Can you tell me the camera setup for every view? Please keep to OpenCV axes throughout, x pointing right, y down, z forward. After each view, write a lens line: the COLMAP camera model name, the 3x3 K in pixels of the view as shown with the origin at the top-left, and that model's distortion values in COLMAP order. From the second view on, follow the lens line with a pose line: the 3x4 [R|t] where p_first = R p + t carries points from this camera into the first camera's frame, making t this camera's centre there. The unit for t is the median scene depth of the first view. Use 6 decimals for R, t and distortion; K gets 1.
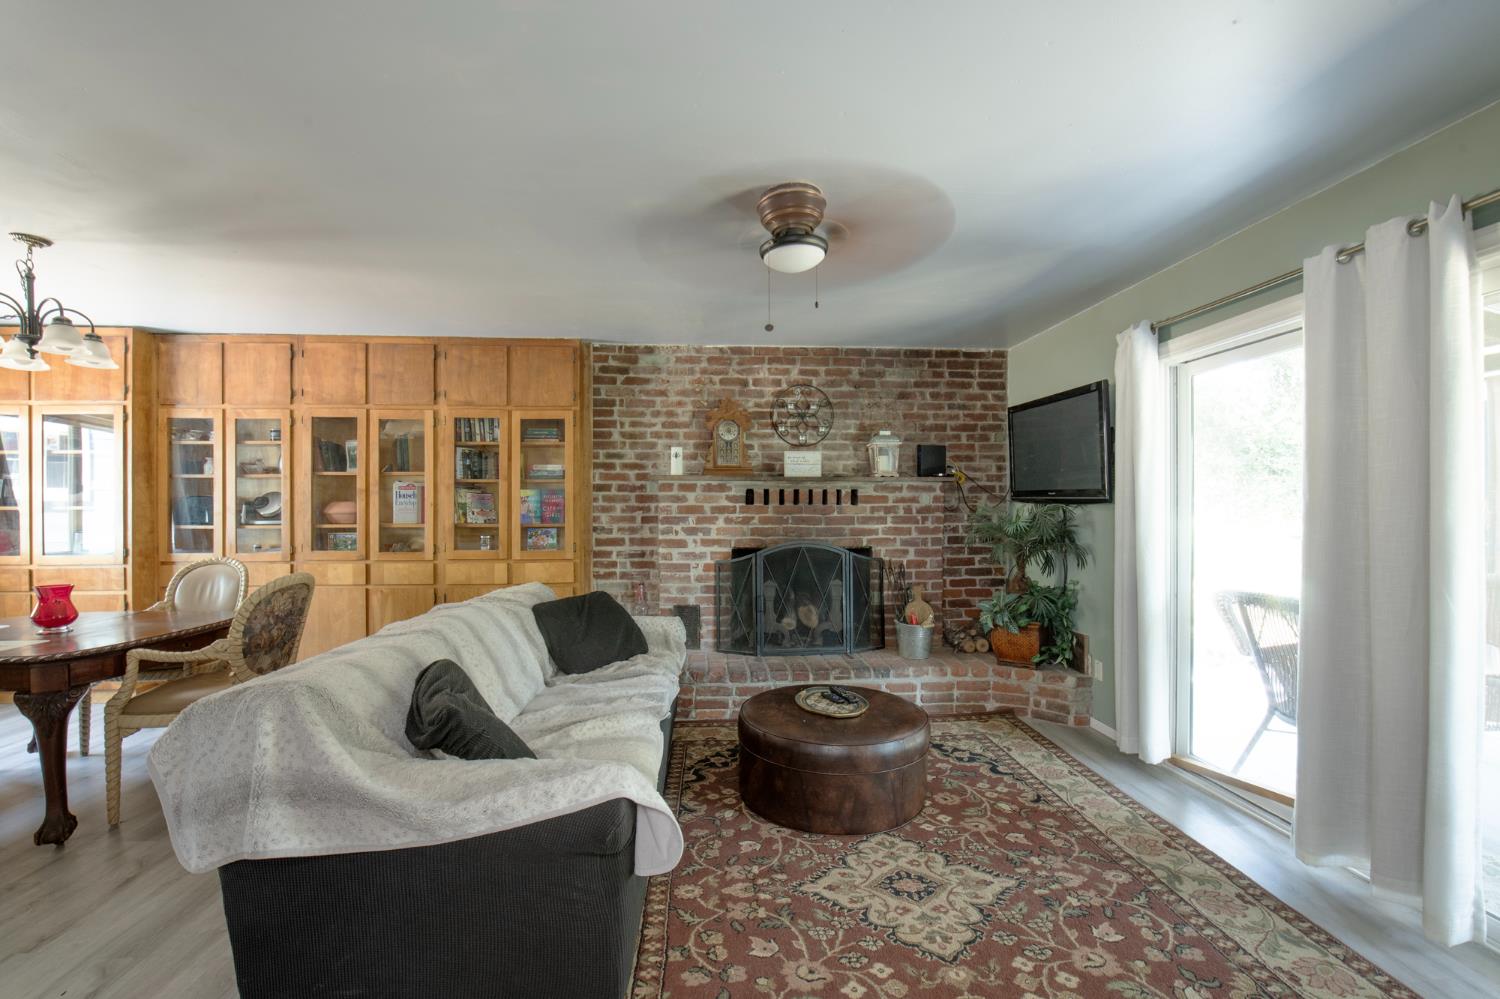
lens RADIAL K [[611.3, 0, 758.1], [0, 611.3, 507.0], [0, 0, 1]] dist [-0.019055, -0.000571]
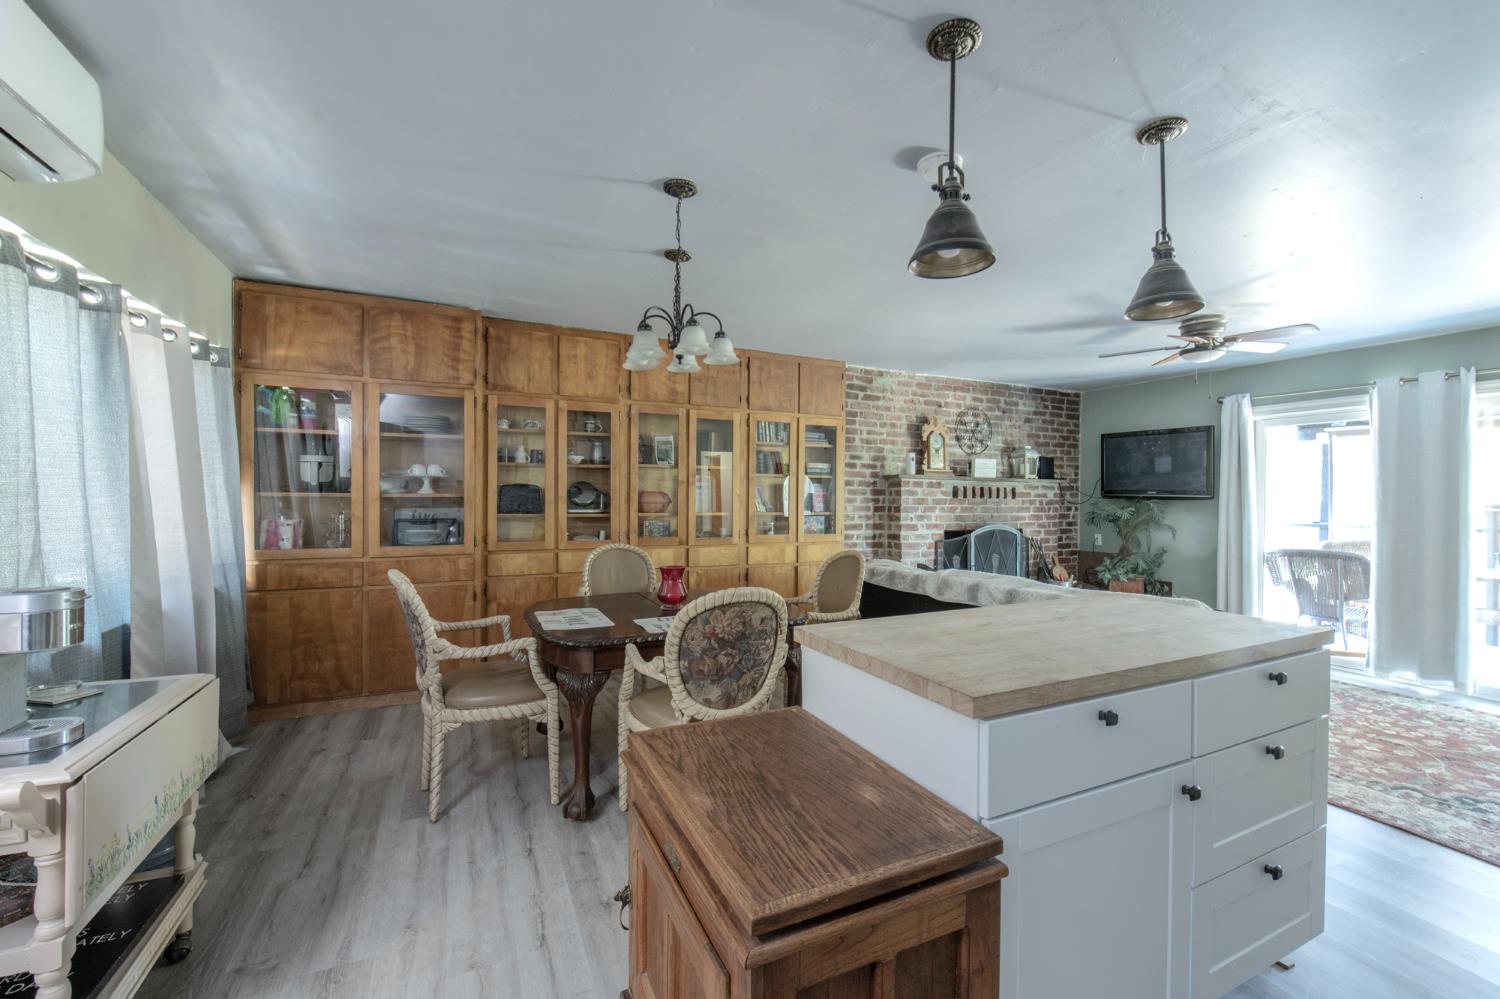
lens RADIAL K [[604.7, 0, 756.7], [0, 604.7, 502.6], [0, 0, 1]] dist [-0.001373, -0.000052]
pose [[0.933486, 0.005954, 0.358564, -0.896950], [-0.009374, 0.999926, 0.007799, 0.000368], [-0.358491, -0.010642, 0.933473, -0.074689]]
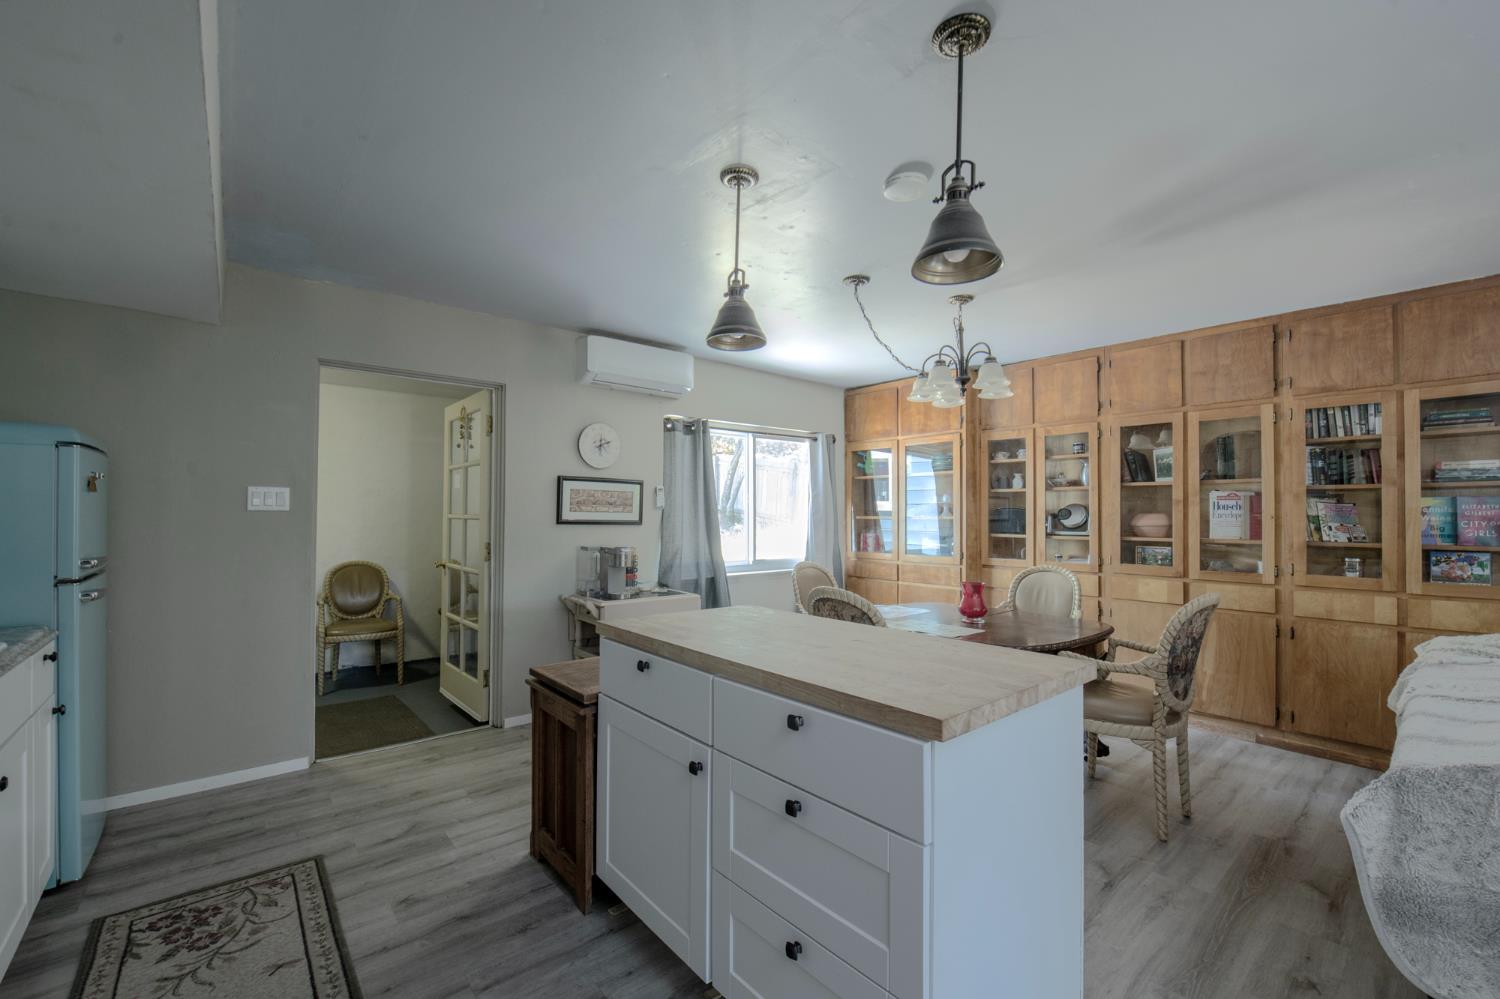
lens RADIAL K [[611.3, 0, 758.1], [0, 611.3, 507.0], [0, 0, 1]] dist [-0.019055, -0.000571]
pose [[0.592612, -0.006456, -0.805462, -0.285197], [-0.010031, 0.999831, -0.015394, 0.001730], [0.805426, 0.017202, 0.592447, -0.050869]]
